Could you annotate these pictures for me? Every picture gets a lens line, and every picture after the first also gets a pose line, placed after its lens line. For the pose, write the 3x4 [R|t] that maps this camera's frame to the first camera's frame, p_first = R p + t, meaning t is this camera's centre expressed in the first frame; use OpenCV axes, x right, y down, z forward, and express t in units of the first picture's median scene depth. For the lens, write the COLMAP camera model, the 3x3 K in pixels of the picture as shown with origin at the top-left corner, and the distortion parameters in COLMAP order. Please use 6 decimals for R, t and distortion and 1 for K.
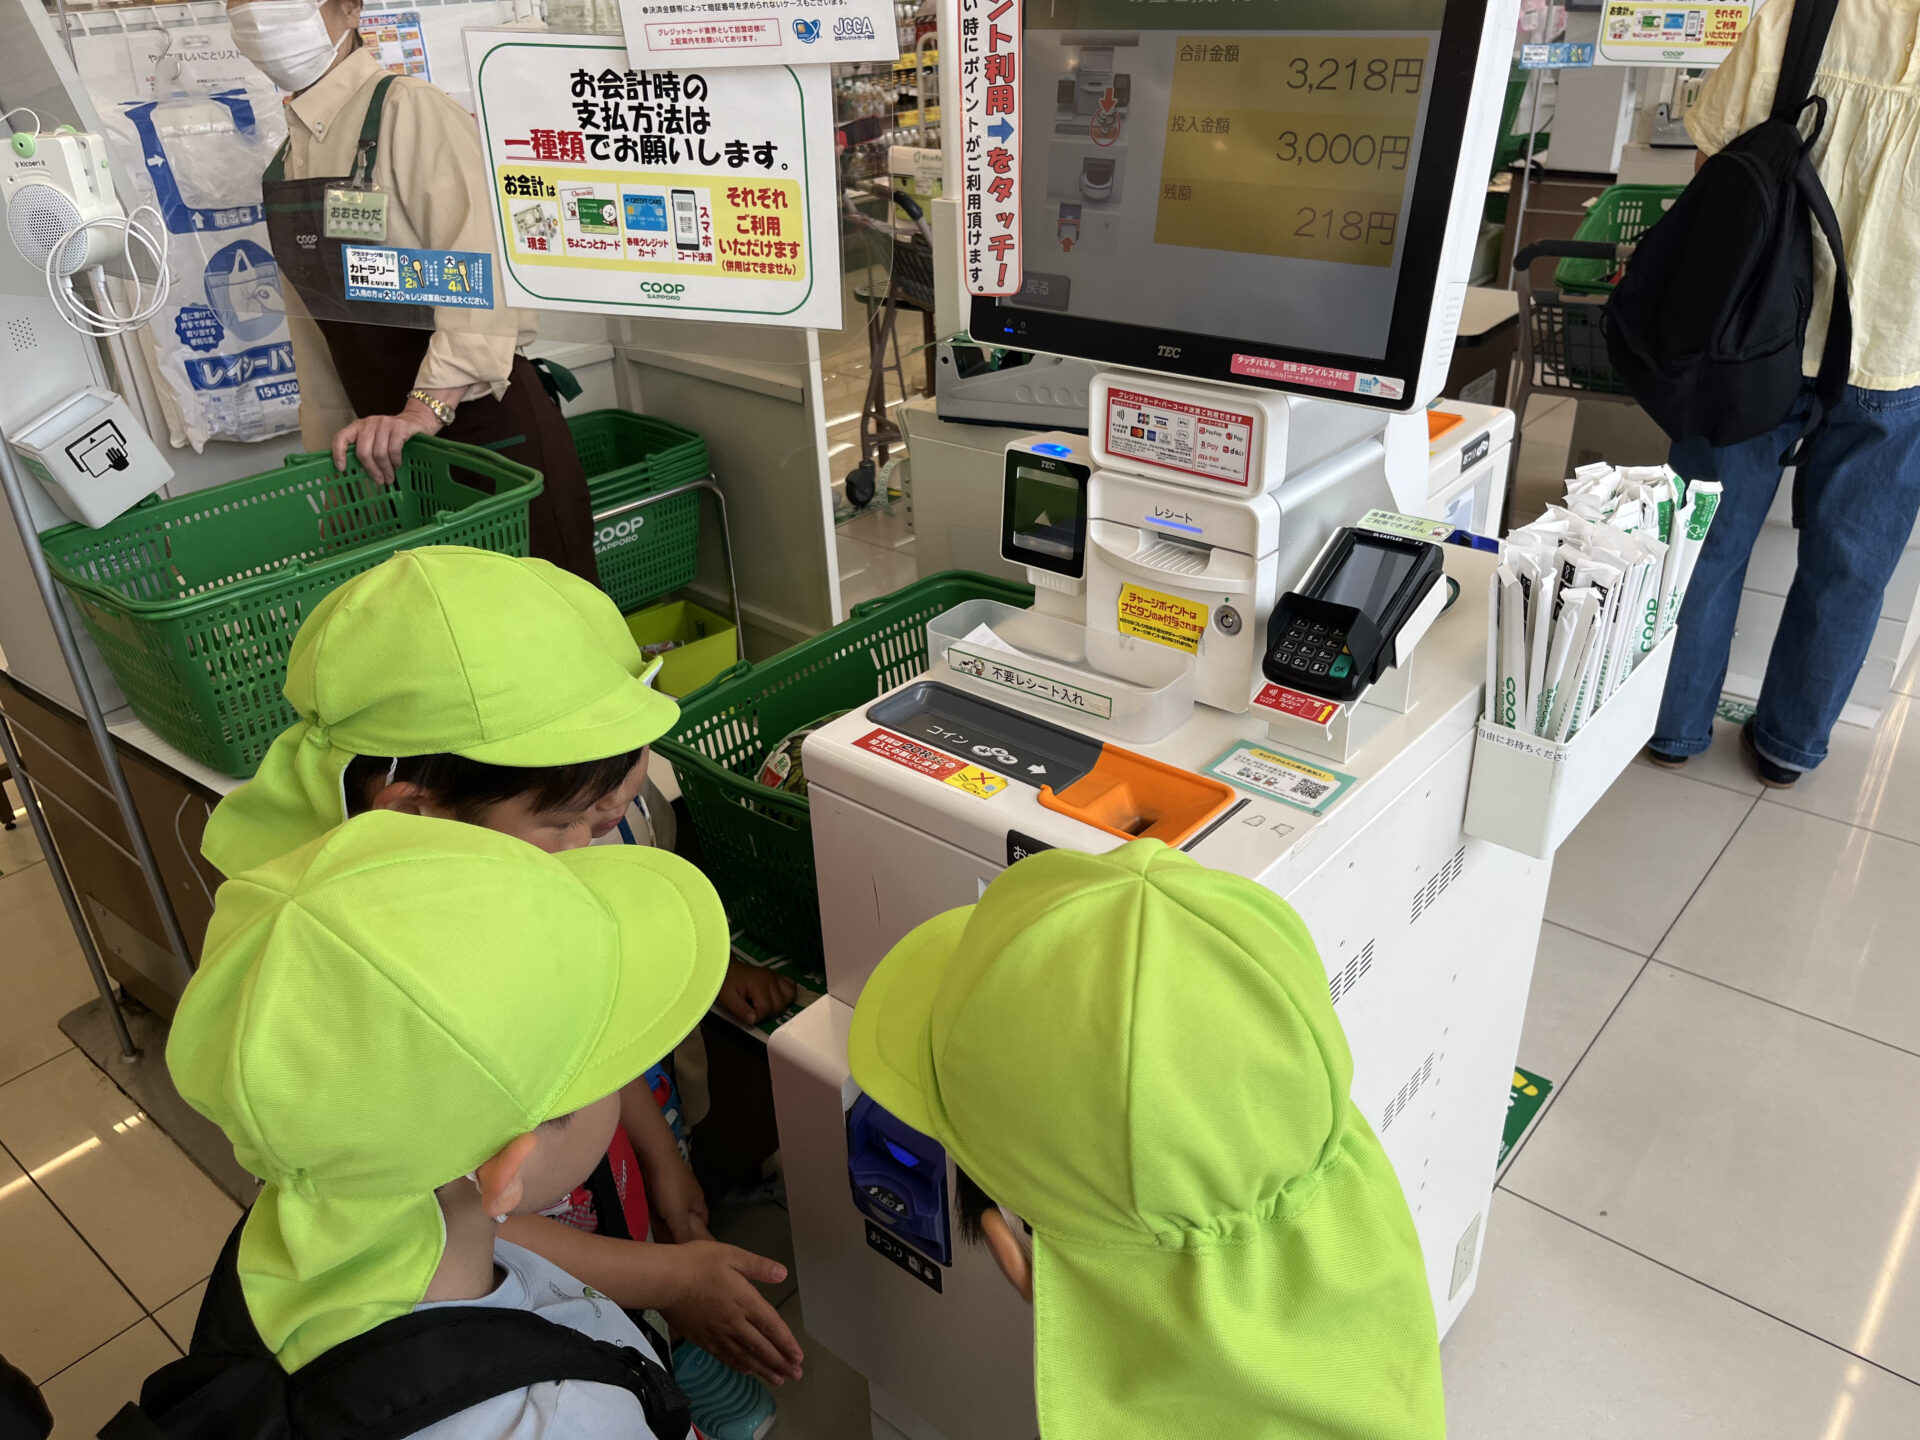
lens RADIAL K [[1446.5, 0, 962.0], [0, 1446.5, 717.3], [0, 0, 1]] dist [-0.003425, -0.005363]
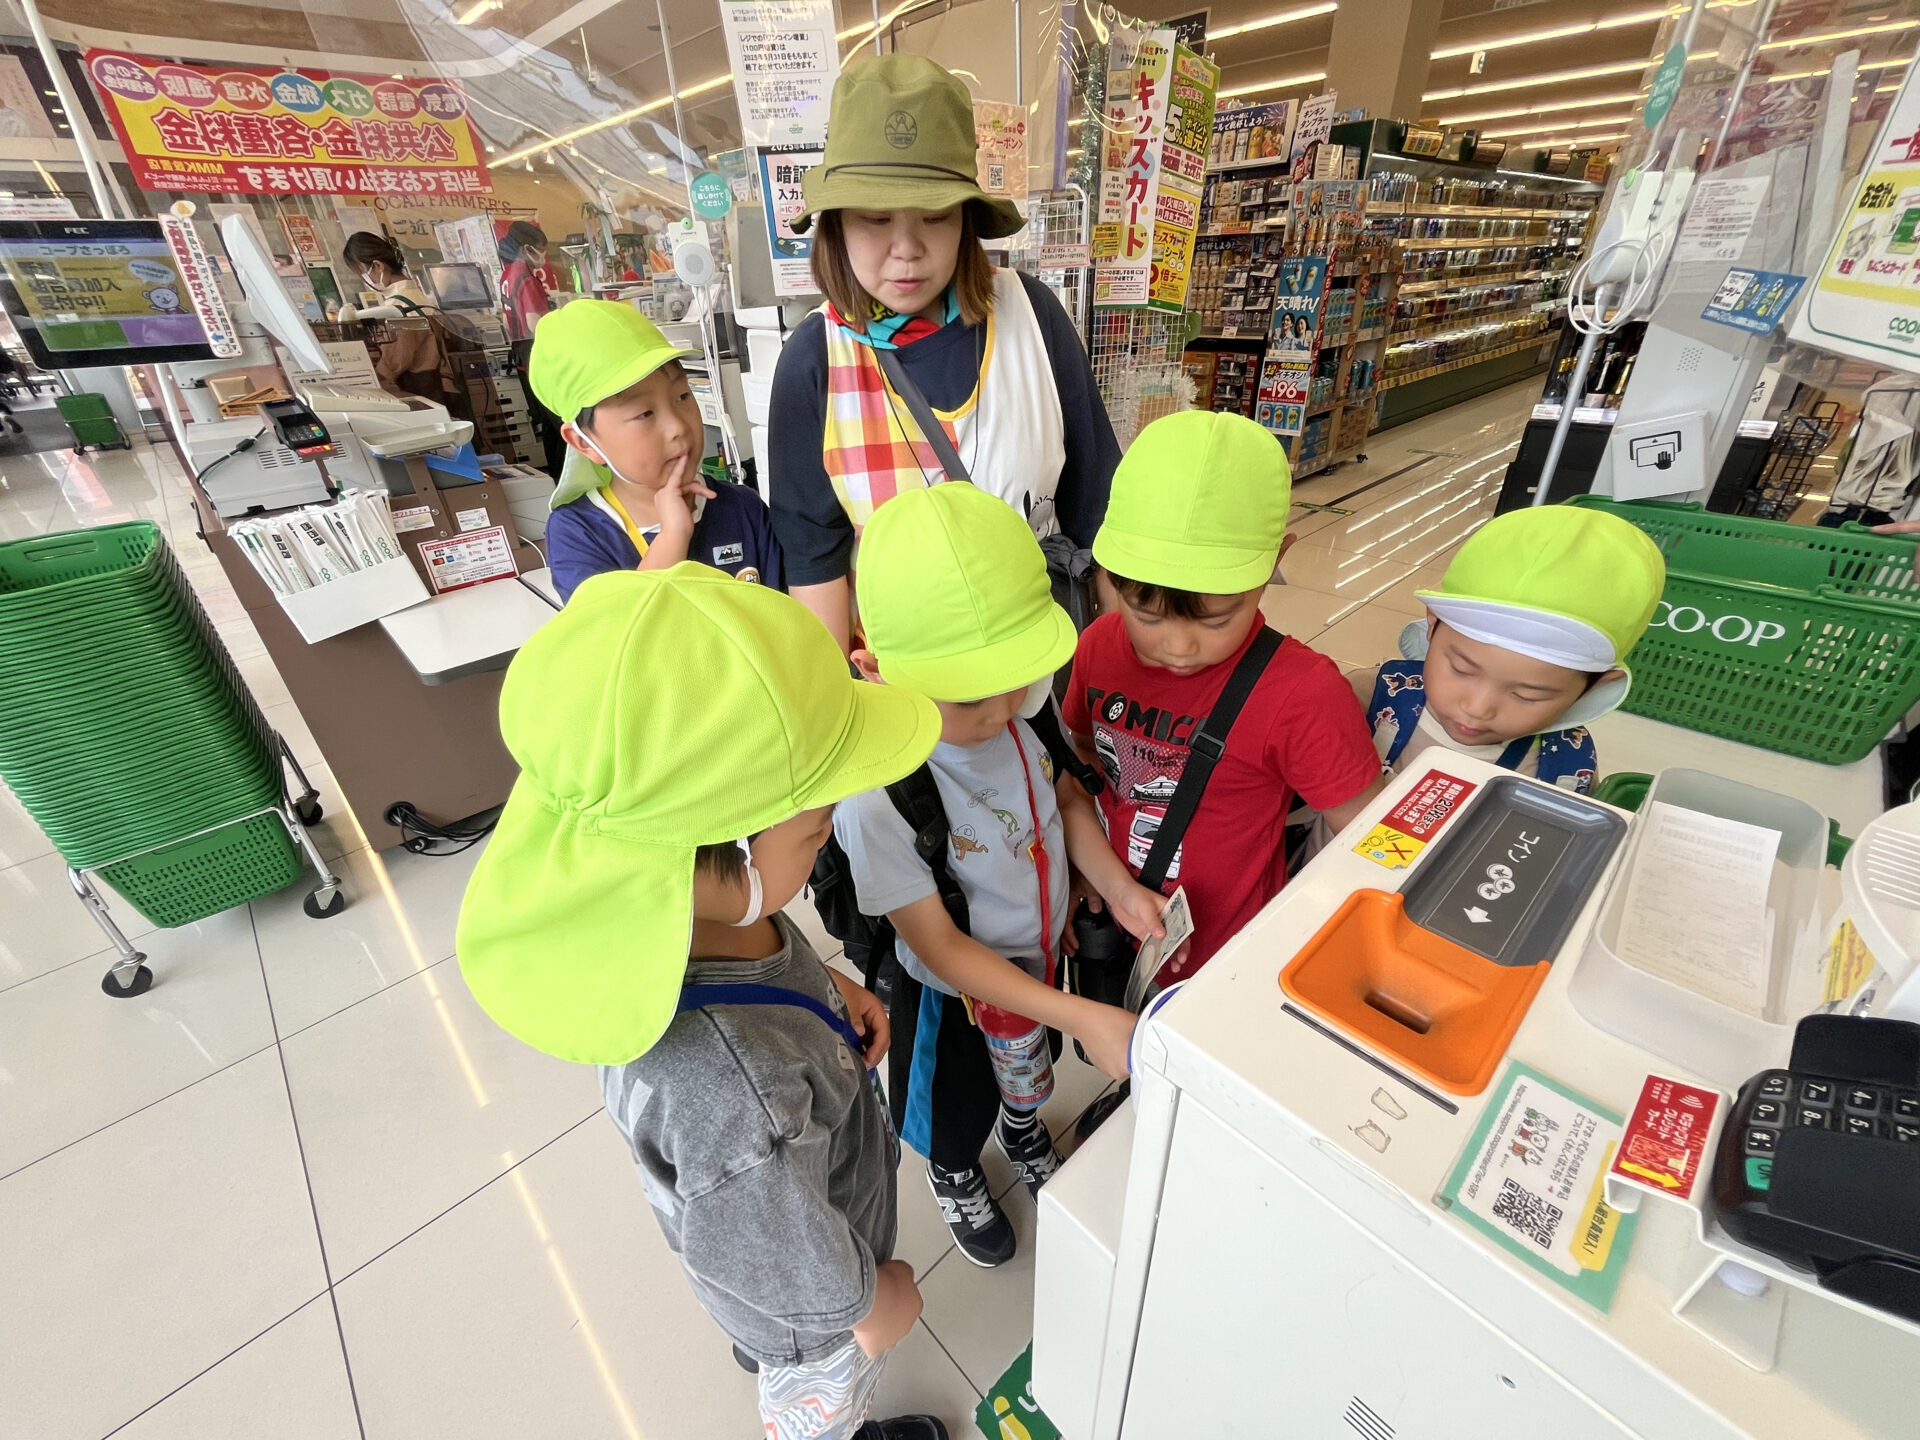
lens RADIAL K [[793.9, 0, 951.9], [0, 793.9, 727.8], [0, 0, 1]] dist [-0.001775, -0.000180]
pose [[-0.119599, 0.525756, -0.842186, 0.407627], [-0.437958, 0.733342, 0.520002, -0.142405], [0.891004, 0.431034, 0.142552, 0.650440]]
